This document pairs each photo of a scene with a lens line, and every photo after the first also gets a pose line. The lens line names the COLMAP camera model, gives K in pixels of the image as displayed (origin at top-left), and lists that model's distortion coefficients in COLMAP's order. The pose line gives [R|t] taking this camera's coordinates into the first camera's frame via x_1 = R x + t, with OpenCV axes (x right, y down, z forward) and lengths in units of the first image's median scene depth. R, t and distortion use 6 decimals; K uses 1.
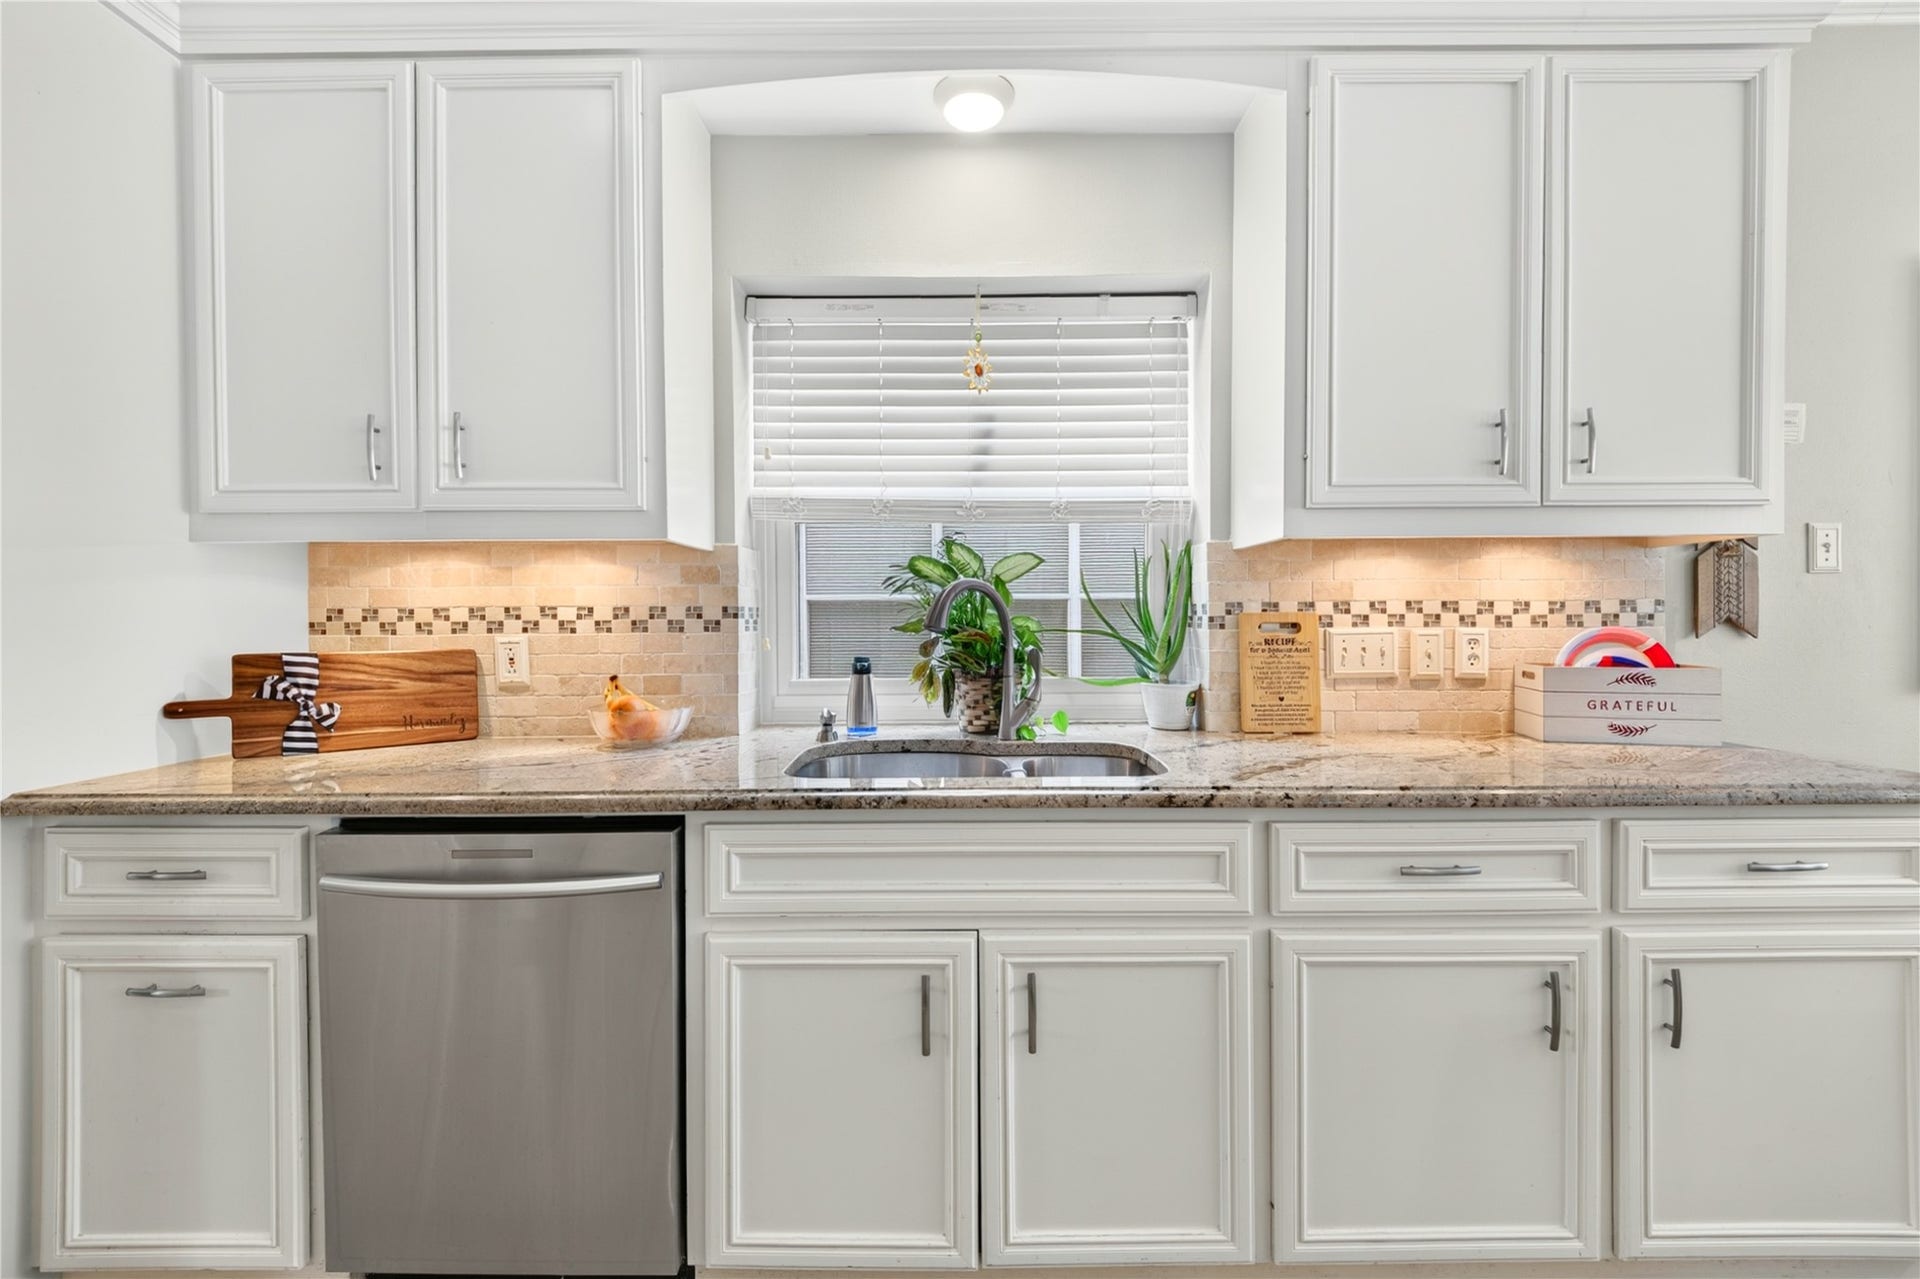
lens RADIAL K [[795.3, 0, 959.7], [0, 795.3, 634.0], [0, 0, 1]] dist [-0.013405, 0.000100]
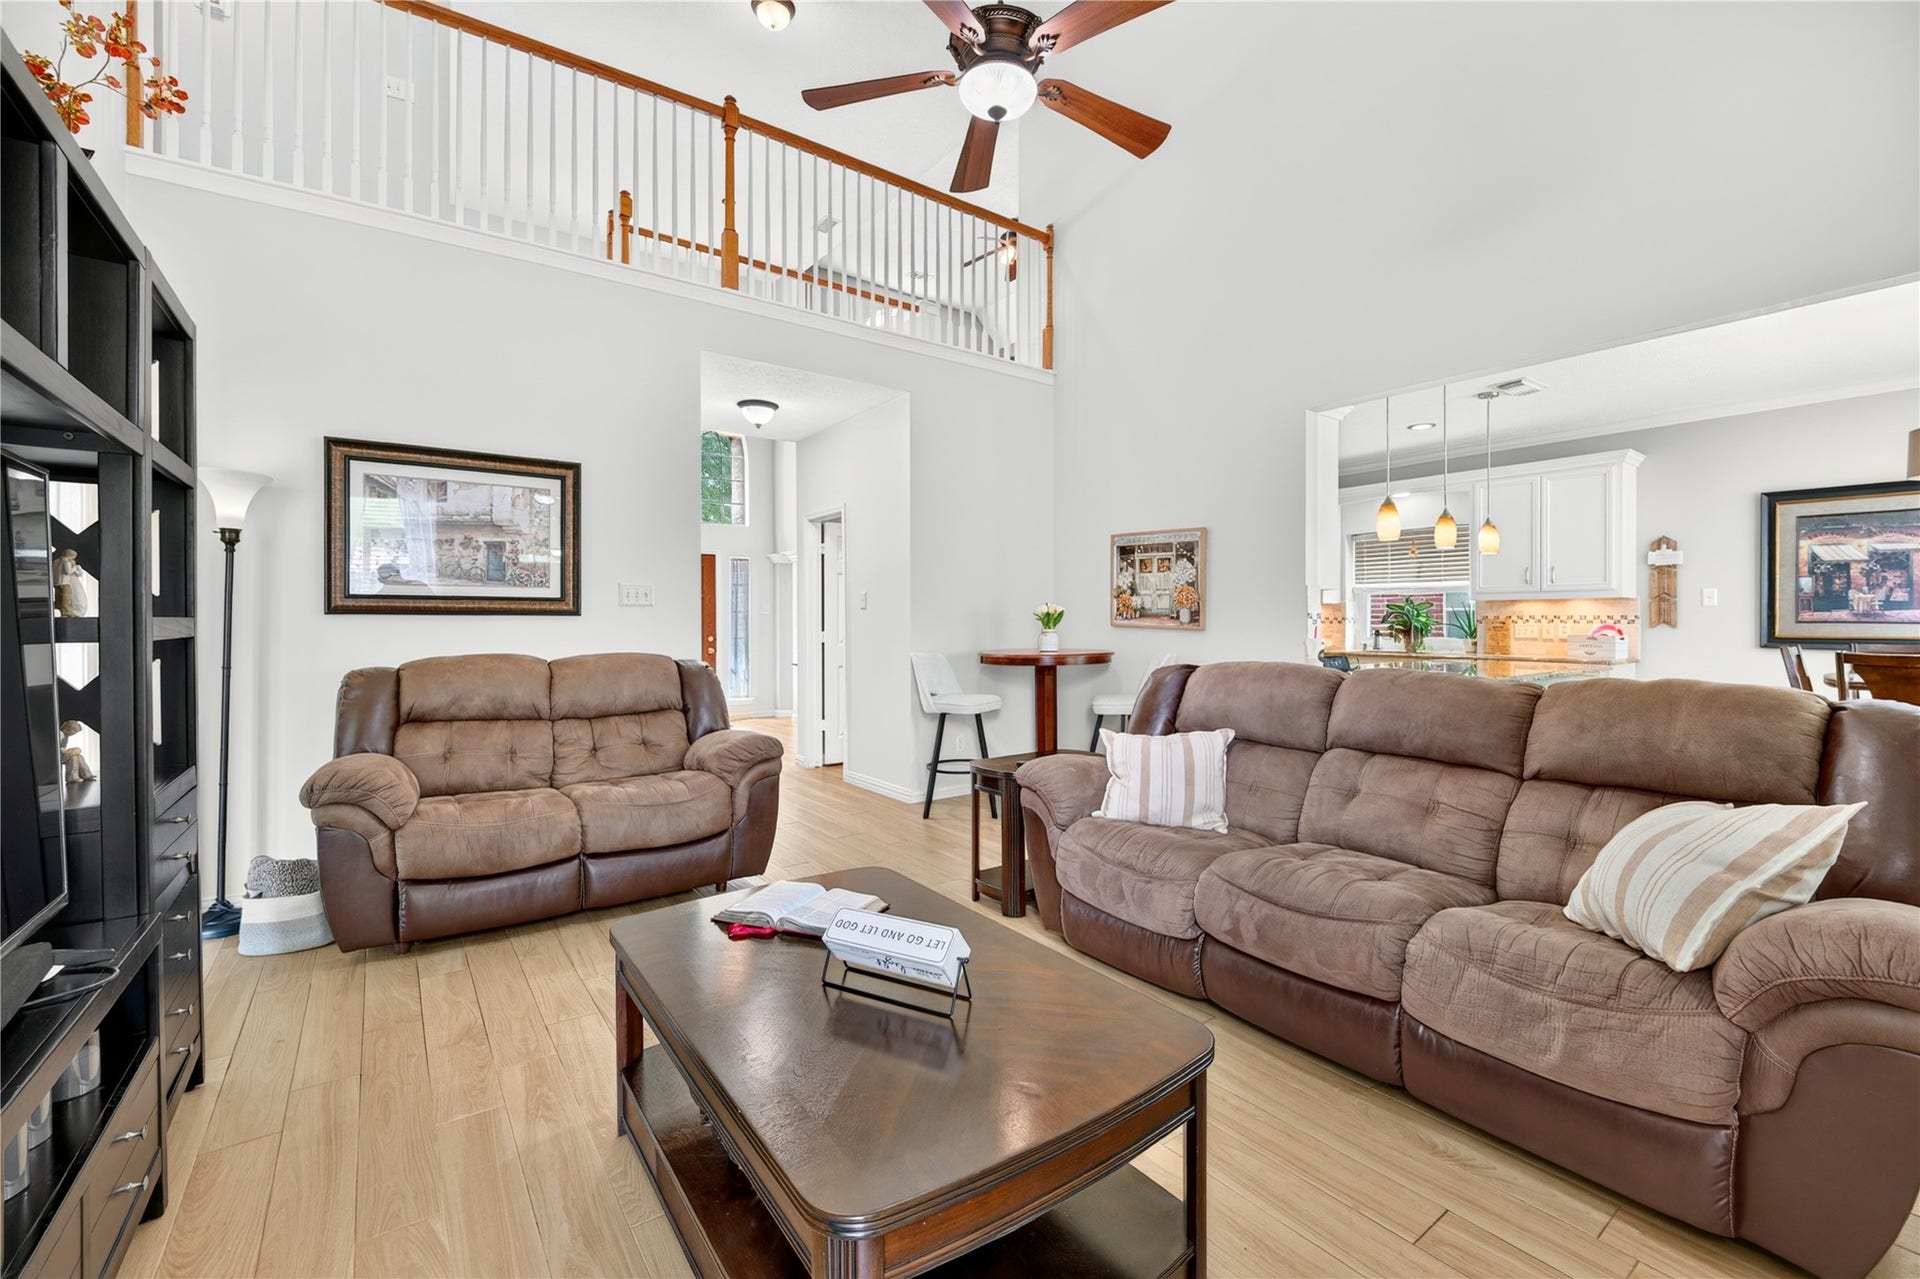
lens RADIAL K [[795.3, 0, 956.2], [0, 795.3, 629.7], [0, 0, 1]] dist [-0.013405, 0.000100]
pose [[0.596835, 0.013257, -0.802254, 1.764921], [-0.011111, 0.999904, 0.008258, 0.017282], [0.802287, 0.003985, 0.596925, -2.968708]]
